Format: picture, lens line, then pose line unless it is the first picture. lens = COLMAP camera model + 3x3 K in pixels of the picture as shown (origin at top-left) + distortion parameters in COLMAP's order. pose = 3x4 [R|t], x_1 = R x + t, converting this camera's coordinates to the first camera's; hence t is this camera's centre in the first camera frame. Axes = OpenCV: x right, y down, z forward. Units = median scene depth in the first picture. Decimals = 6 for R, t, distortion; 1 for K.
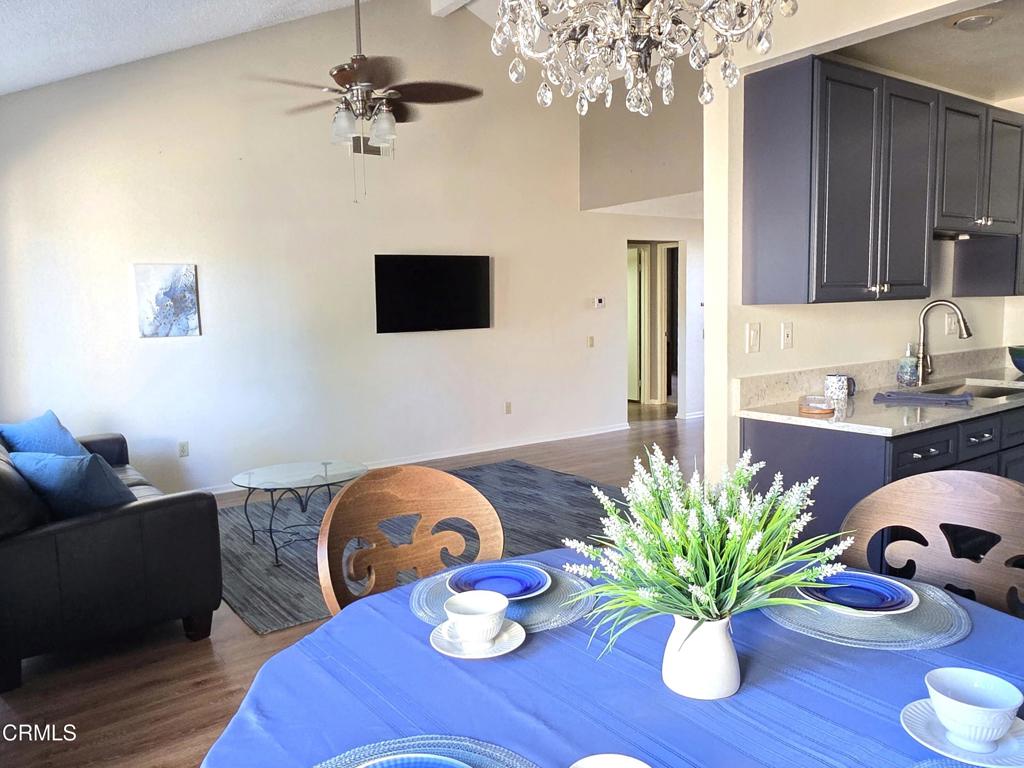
lens RADIAL K [[740.9, 0, 512.0], [0, 740.9, 384.0], [0, 0, 1]] dist [-0.002265, -0.001833]
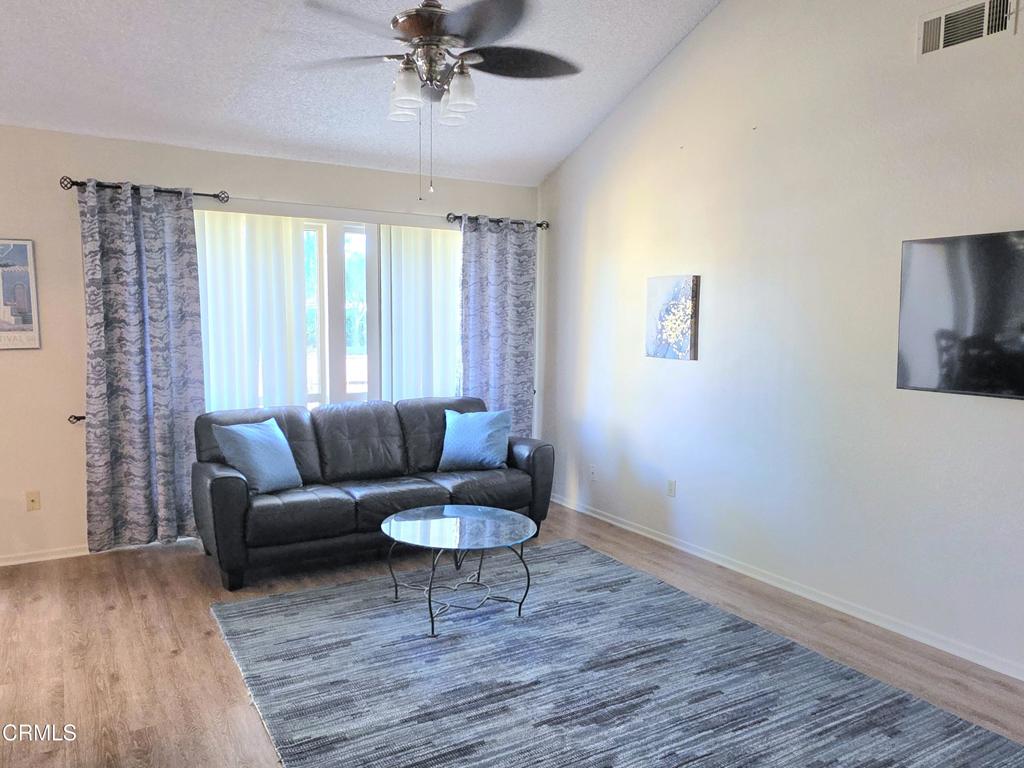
lens RADIAL K [[740.9, 0, 512.0], [0, 740.9, 384.0], [0, 0, 1]] dist [-0.002265, -0.001833]
pose [[-0.092670, 0.122709, -0.988107, 0.438669], [-0.112229, 0.984766, 0.132819, -0.132875], [0.989352, 0.123203, -0.077487, 0.905487]]
